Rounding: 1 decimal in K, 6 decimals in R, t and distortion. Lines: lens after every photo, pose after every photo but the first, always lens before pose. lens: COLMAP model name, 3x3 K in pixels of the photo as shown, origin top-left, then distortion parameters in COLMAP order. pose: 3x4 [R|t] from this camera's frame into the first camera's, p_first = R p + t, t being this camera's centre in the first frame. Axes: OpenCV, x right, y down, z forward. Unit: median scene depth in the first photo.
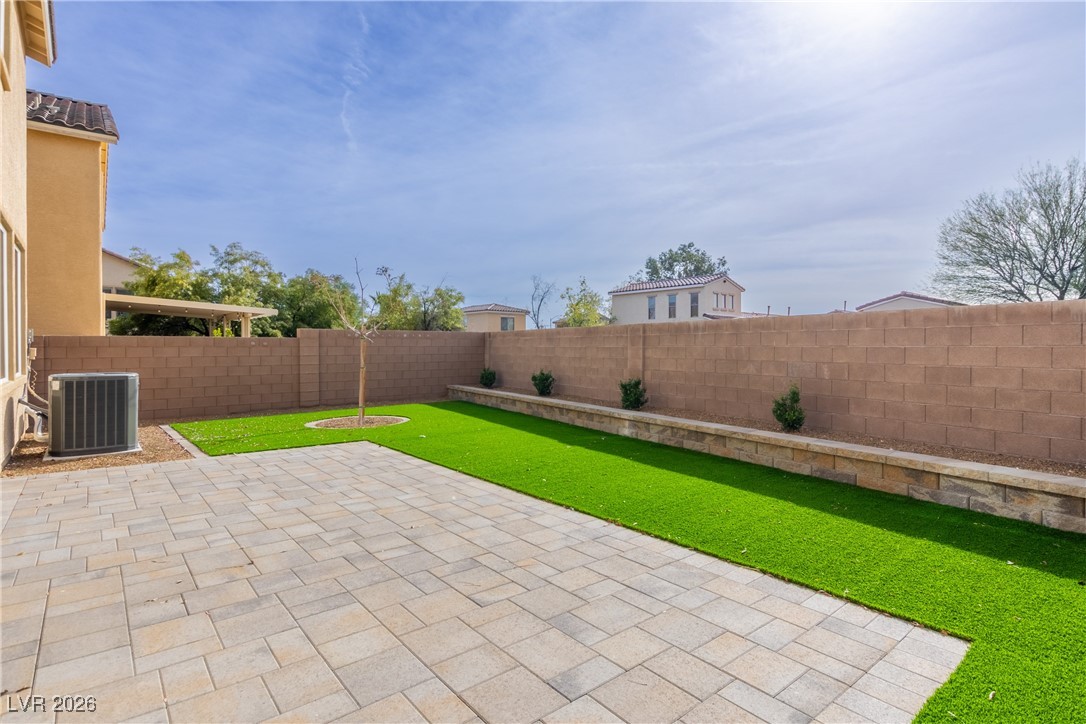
lens RADIAL K [[553.8, 0, 543.3], [0, 553.8, 356.7], [0, 0, 1]] dist [0.018961, -0.003593]
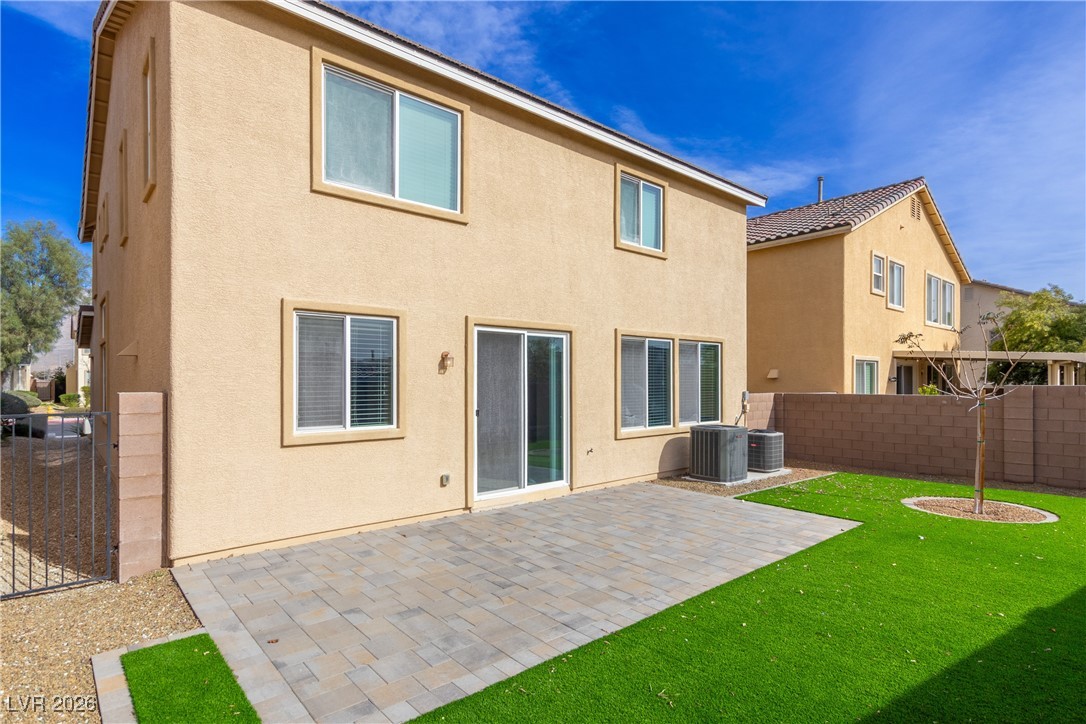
lens RADIAL K [[553.8, 0, 541.6], [0, 553.8, 368.9], [0, 0, 1]] dist [0.018961, -0.003593]
pose [[0.017878, -0.023171, -0.999572, 0.938423], [-0.012284, 0.999651, -0.023392, -0.115419], [0.999765, 0.012697, 0.017587, 0.733215]]
